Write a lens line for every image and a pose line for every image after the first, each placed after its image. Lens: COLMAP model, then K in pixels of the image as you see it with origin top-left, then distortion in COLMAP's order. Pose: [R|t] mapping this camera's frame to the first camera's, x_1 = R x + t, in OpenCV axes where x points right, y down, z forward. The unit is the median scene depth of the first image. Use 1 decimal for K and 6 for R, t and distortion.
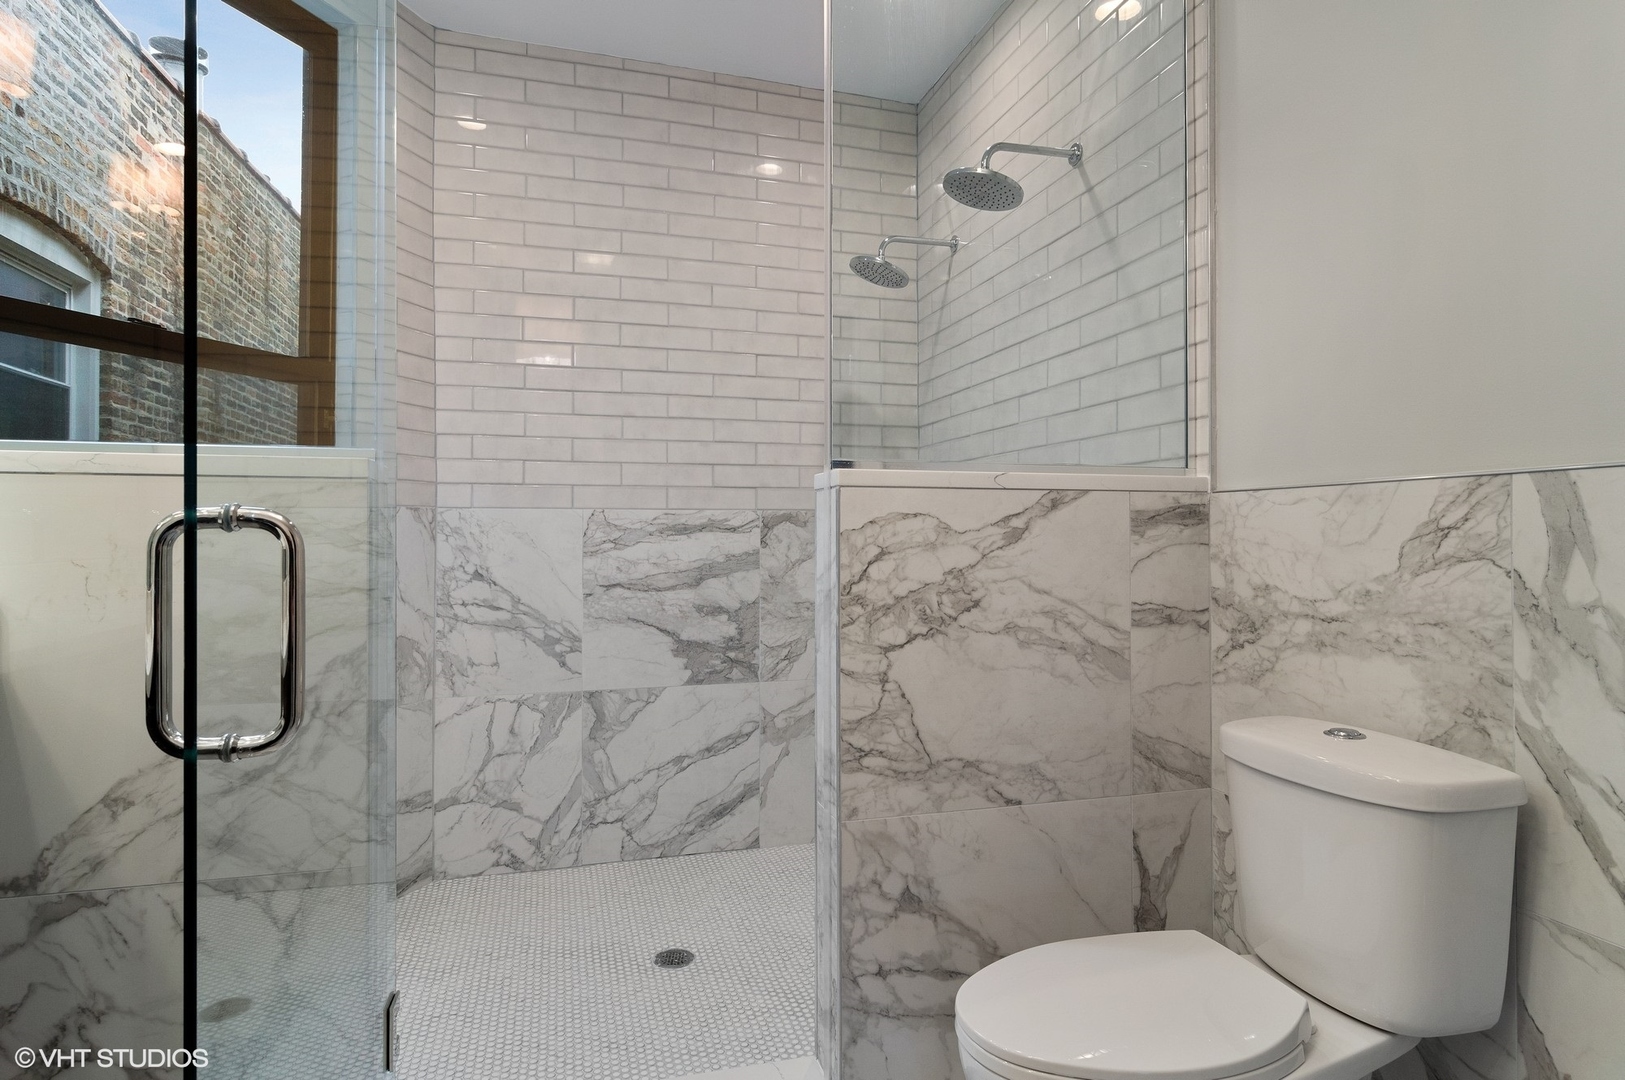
lens RADIAL K [[883.1, 0, 804.3], [0, 883.1, 531.9], [0, 0, 1]] dist [0.000582, 0.005776]
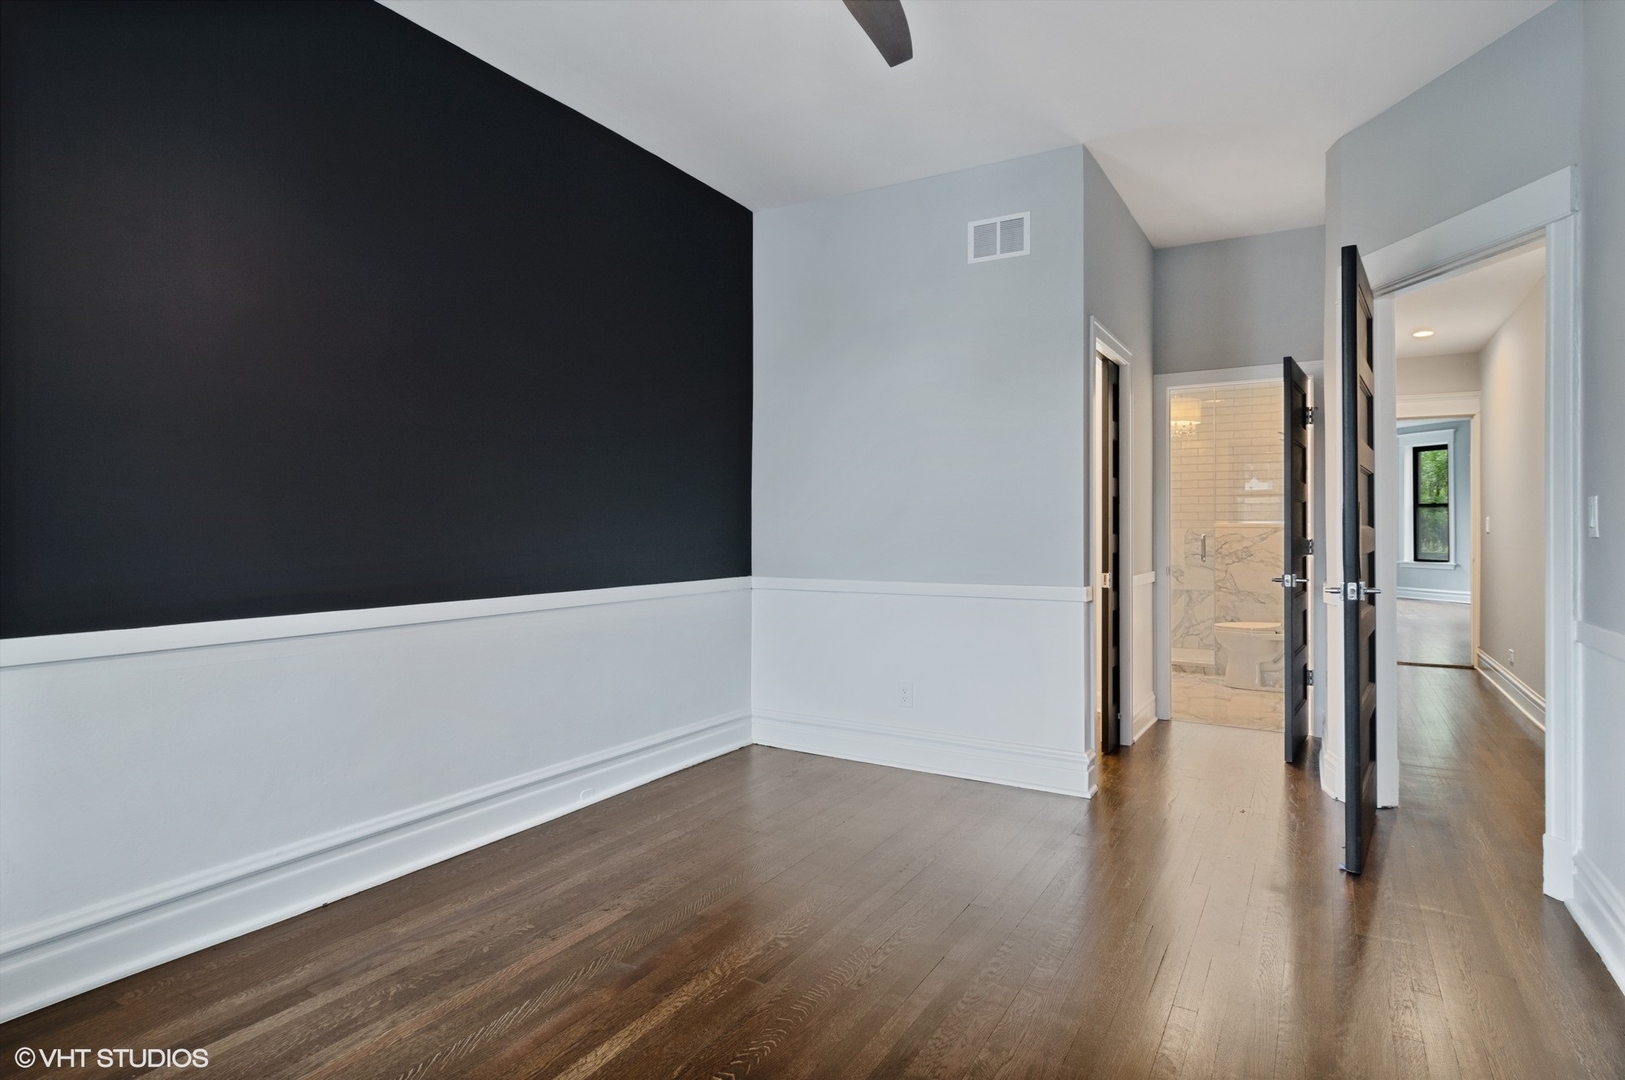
lens RADIAL K [[883.1, 0, 807.6], [0, 883.1, 537.8], [0, 0, 1]] dist [0.000582, 0.005776]
pose [[0.699555, 0.007727, -0.714537, 1.689235], [0.001999, 0.999916, 0.012770, -0.057344], [0.714576, -0.010362, 0.699481, -3.401967]]
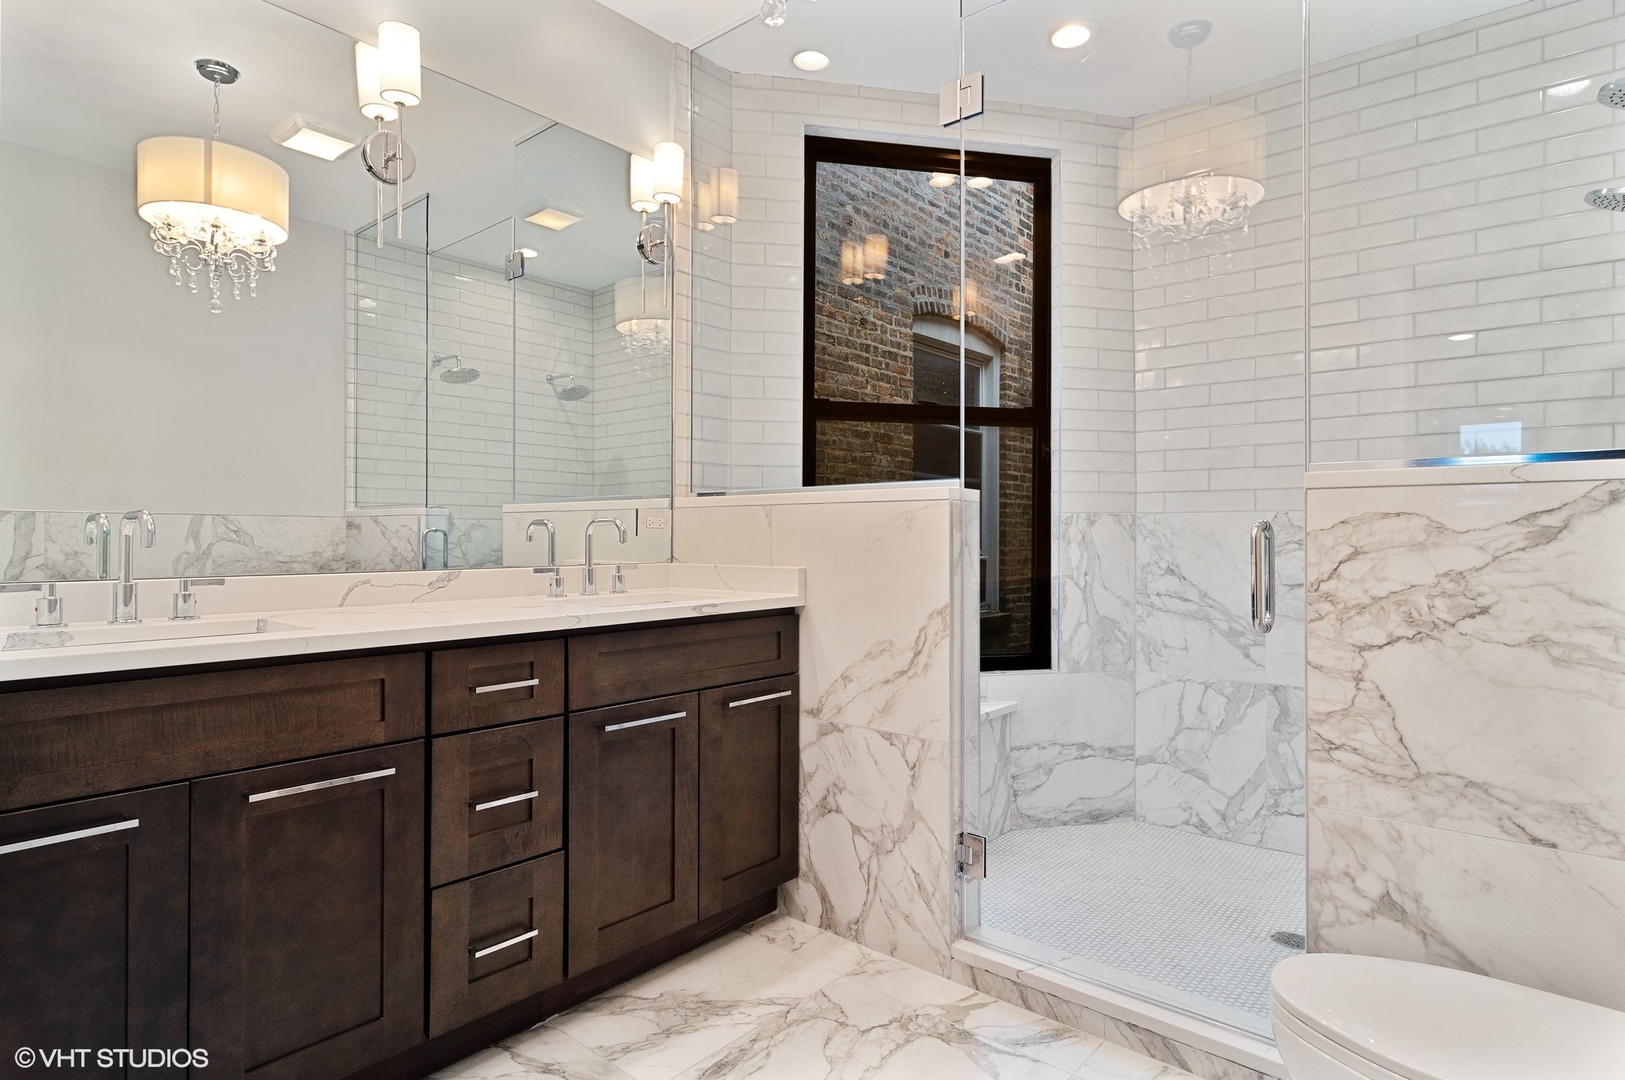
lens RADIAL K [[883.1, 0, 811.3], [0, 883.1, 538.5], [0, 0, 1]] dist [0.000582, 0.005776]
pose [[0.564403, 0.001652, -0.825497, 0.542295], [0.001918, 0.999993, 0.003312, 0.002929], [0.825497, -0.003453, 0.564396, -0.082857]]
